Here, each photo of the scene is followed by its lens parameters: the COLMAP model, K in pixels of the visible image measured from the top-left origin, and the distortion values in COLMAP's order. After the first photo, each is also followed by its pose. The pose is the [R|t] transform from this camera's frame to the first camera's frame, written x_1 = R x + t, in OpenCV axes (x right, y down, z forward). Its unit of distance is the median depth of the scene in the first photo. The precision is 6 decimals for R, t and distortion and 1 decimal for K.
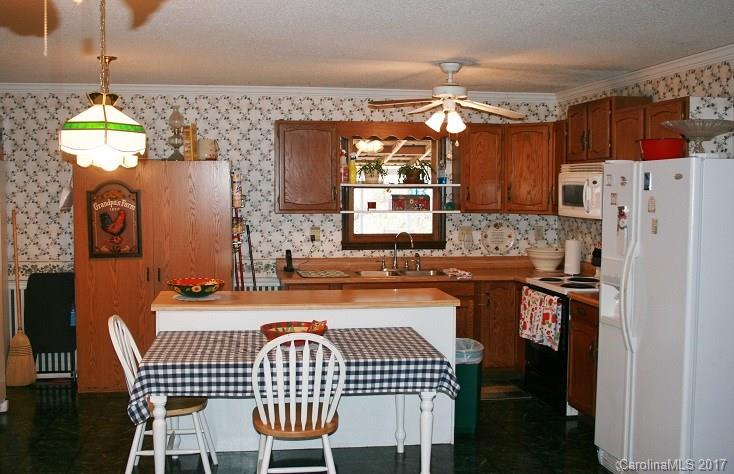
lens RADIAL K [[791.4, 0, 367.1], [0, 791.4, 230.5], [0, 0, 1]] dist [-0.065808, 0.000000]
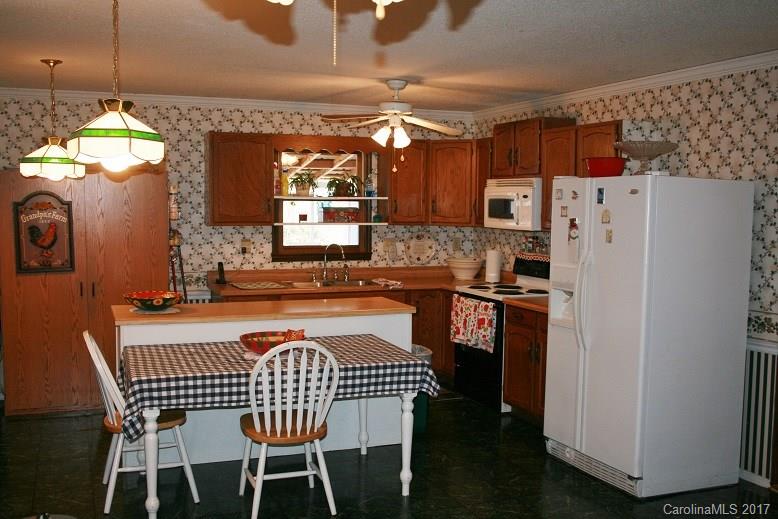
lens RADIAL K [[786.3, 0, 389.0], [0, 786.3, 268.0], [0, 0, 1]] dist [-0.064137, 0.000000]
pose [[0.974332, -0.012155, 0.224787, -0.138596], [0.005407, 0.999517, 0.030609, 0.003073], [-0.225050, -0.028608, 0.973927, -0.011330]]
